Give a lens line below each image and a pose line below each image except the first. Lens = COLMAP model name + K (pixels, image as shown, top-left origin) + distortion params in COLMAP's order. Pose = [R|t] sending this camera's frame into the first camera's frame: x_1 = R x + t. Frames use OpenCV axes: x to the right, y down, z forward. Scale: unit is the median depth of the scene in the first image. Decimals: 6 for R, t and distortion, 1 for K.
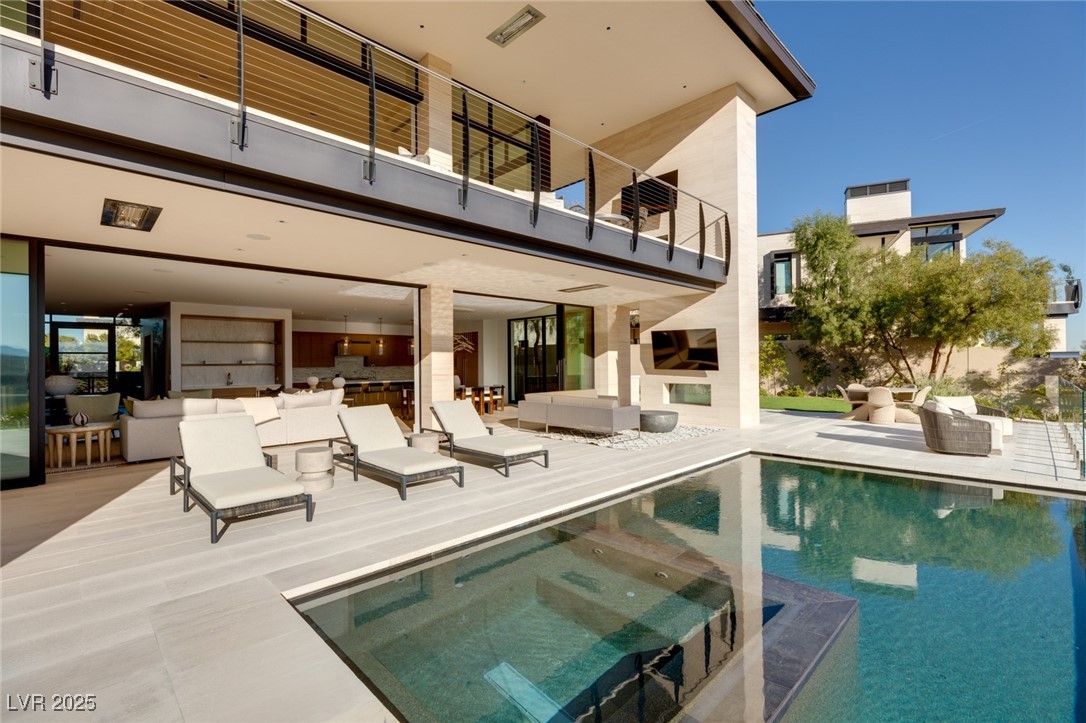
lens RADIAL K [[498.3, 0, 536.8], [0, 498.3, 358.2], [0, 0, 1]] dist [0.000935, 0.000481]
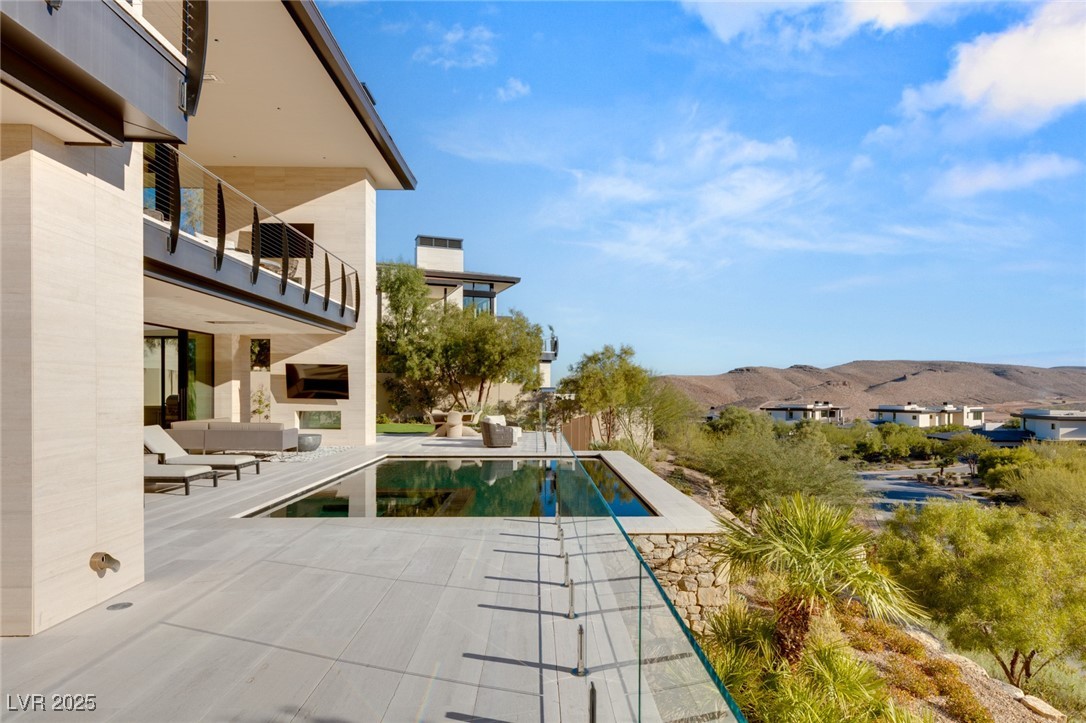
lens RADIAL K [[590.7, 0, 548.3], [0, 590.7, 396.6], [0, 0, 1]] dist [-0.002106, 0.001563]
pose [[0.693477, 0.004512, 0.720465, -0.266279], [-0.016104, 0.999828, 0.009239, -0.002529], [-0.720299, -0.018009, 0.693430, -0.280771]]
